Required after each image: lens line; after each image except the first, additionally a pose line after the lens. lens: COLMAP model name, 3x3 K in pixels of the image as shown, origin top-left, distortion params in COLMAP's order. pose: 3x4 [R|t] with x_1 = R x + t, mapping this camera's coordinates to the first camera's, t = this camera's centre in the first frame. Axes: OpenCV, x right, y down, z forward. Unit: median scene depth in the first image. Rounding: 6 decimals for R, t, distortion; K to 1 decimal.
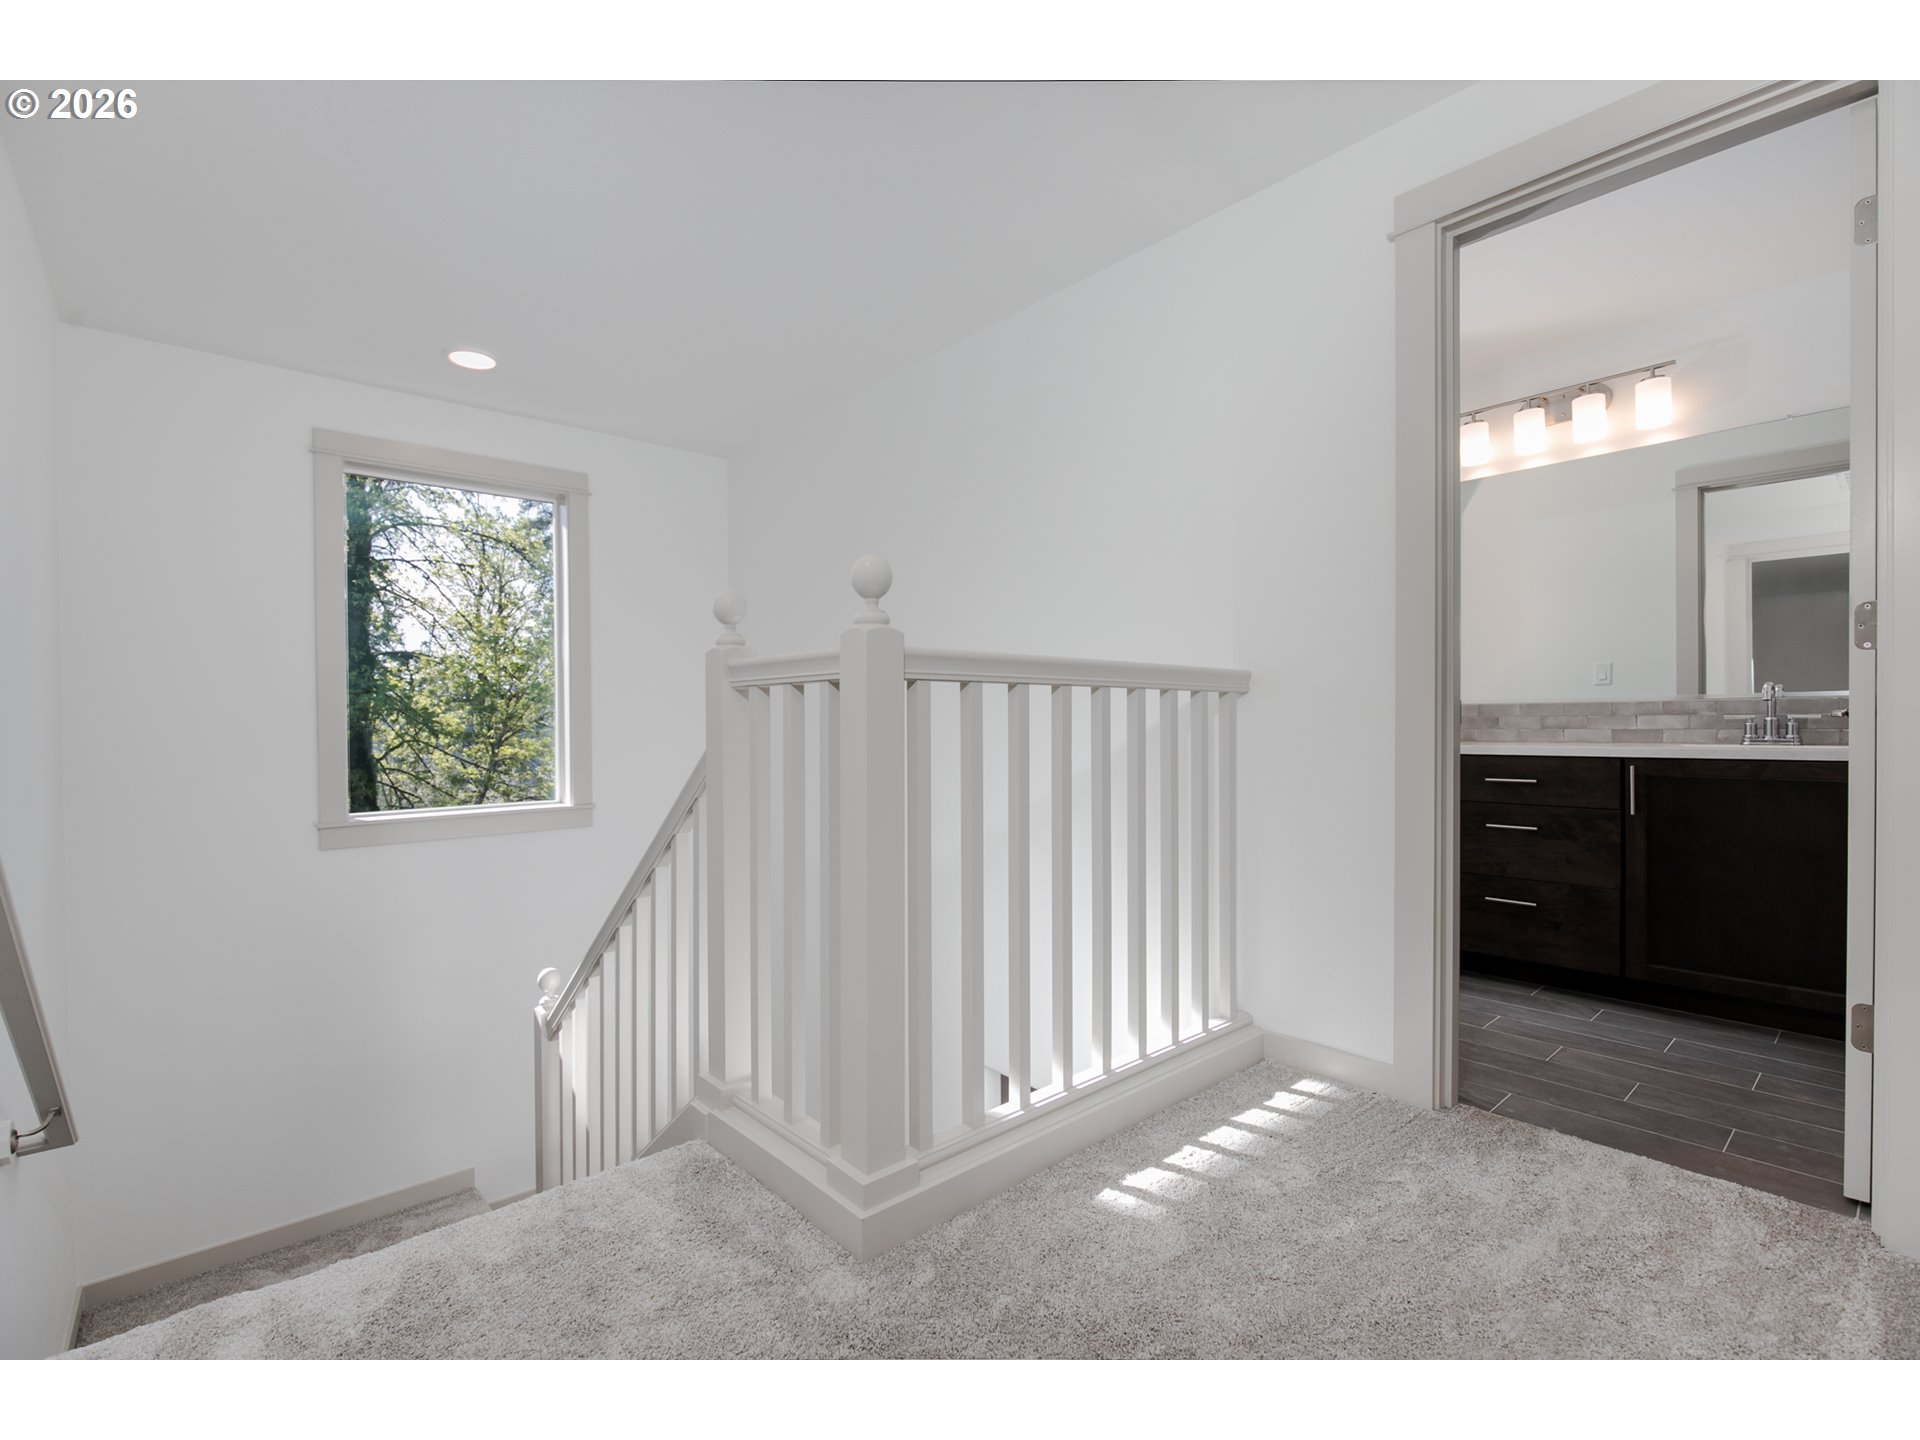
lens RADIAL K [[915.1, 0, 945.1], [0, 915.1, 727.0], [0, 0, 1]] dist [-0.009112, 0.002846]
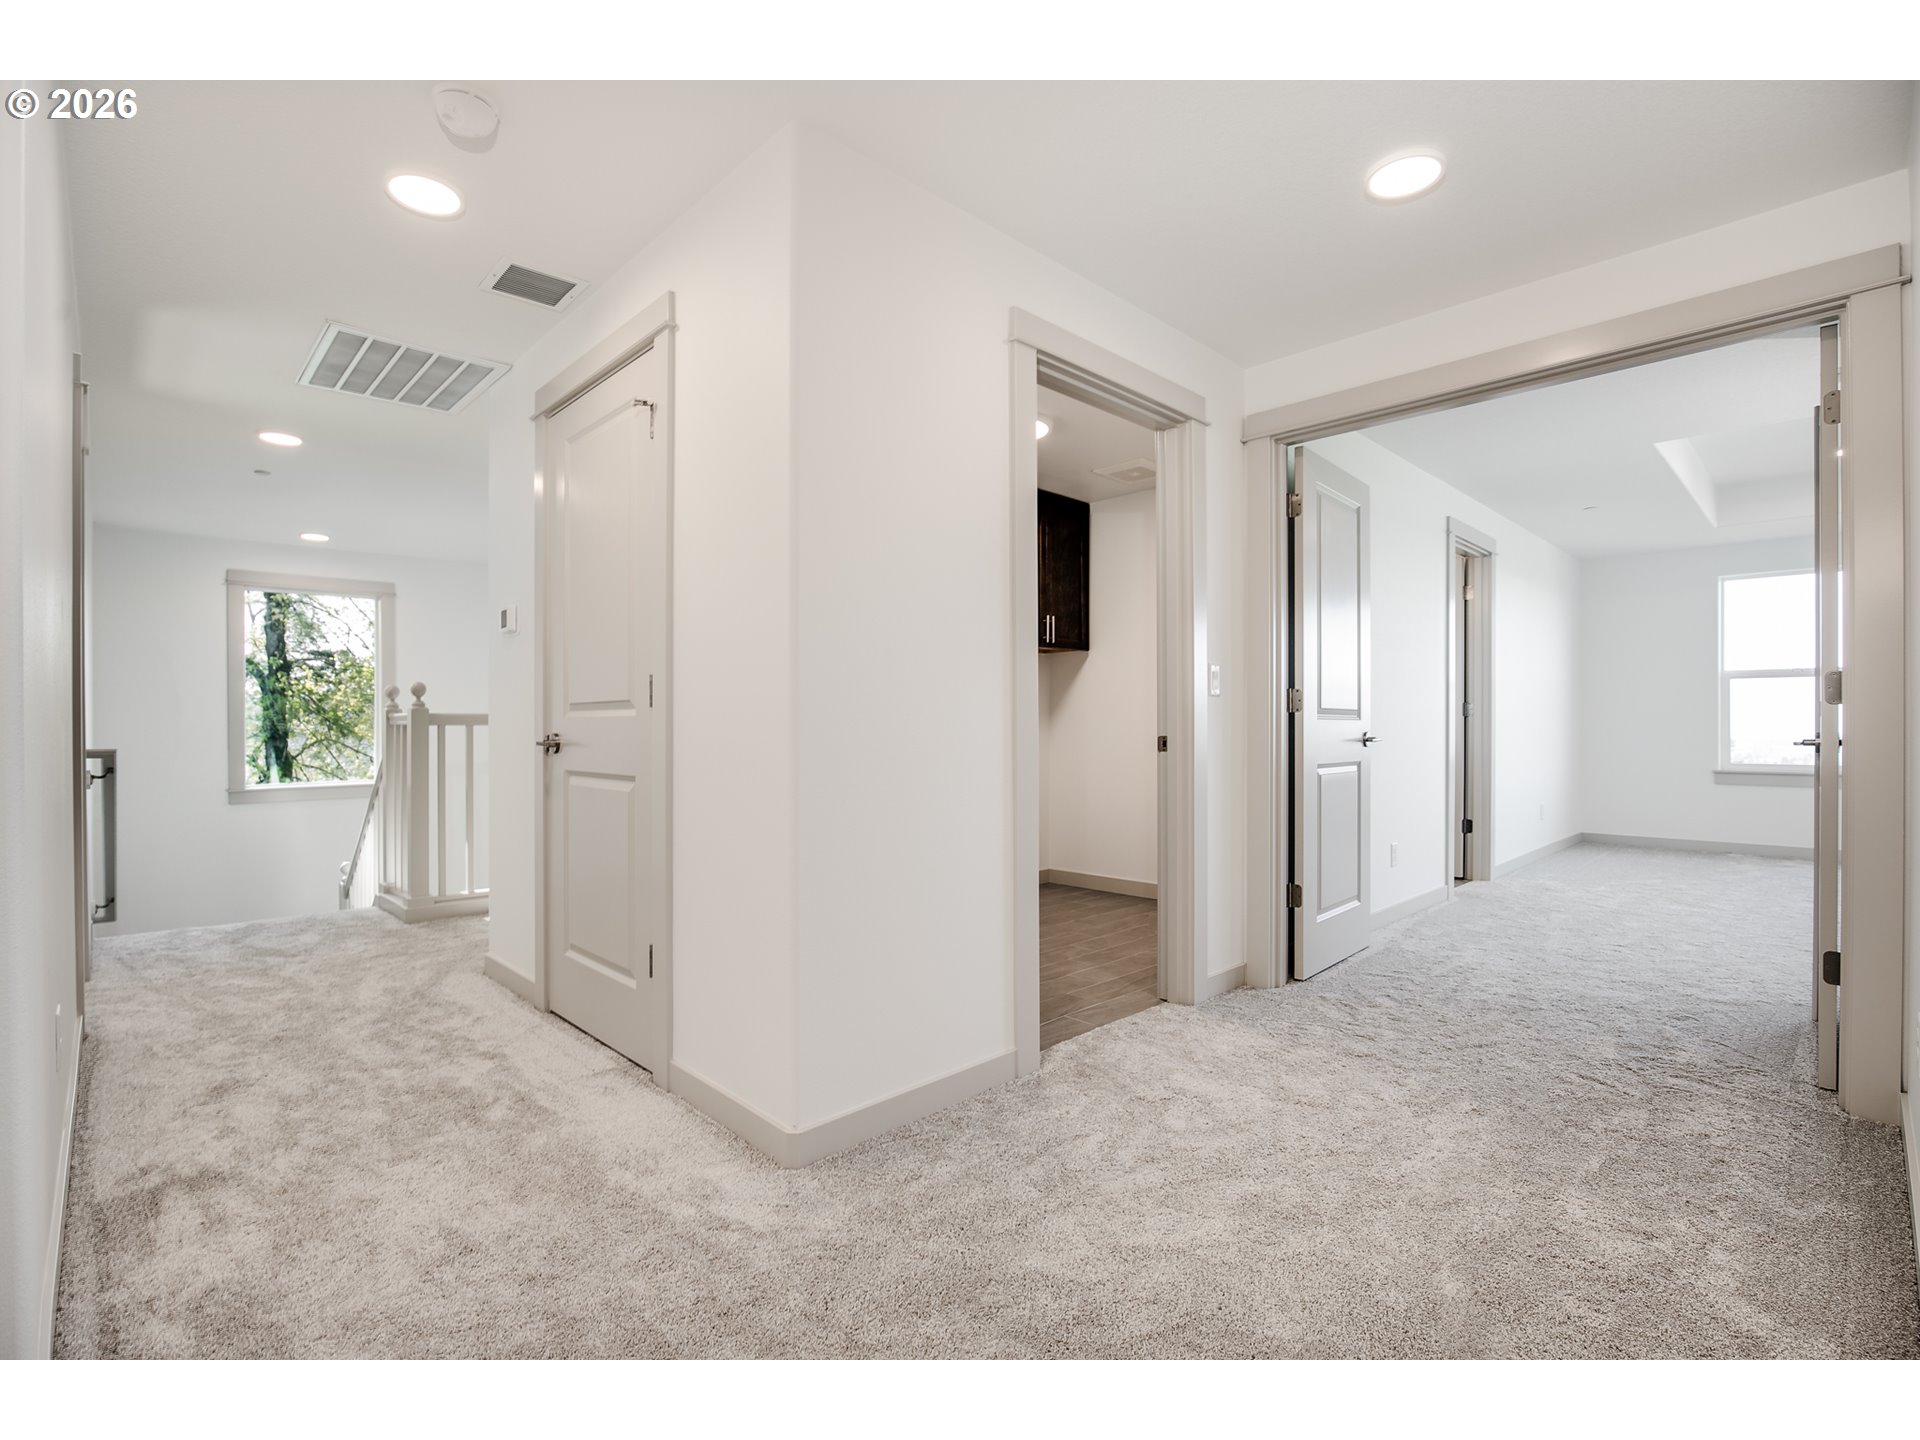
lens RADIAL K [[915.1, 0, 954.1], [0, 915.1, 725.4], [0, 0, 1]] dist [-0.009112, 0.002846]
pose [[0.998127, -0.001810, 0.061146, 0.814517], [0.001636, 0.999994, 0.002902, -0.026823], [-0.061150, -0.002796, 0.998125, -1.140035]]
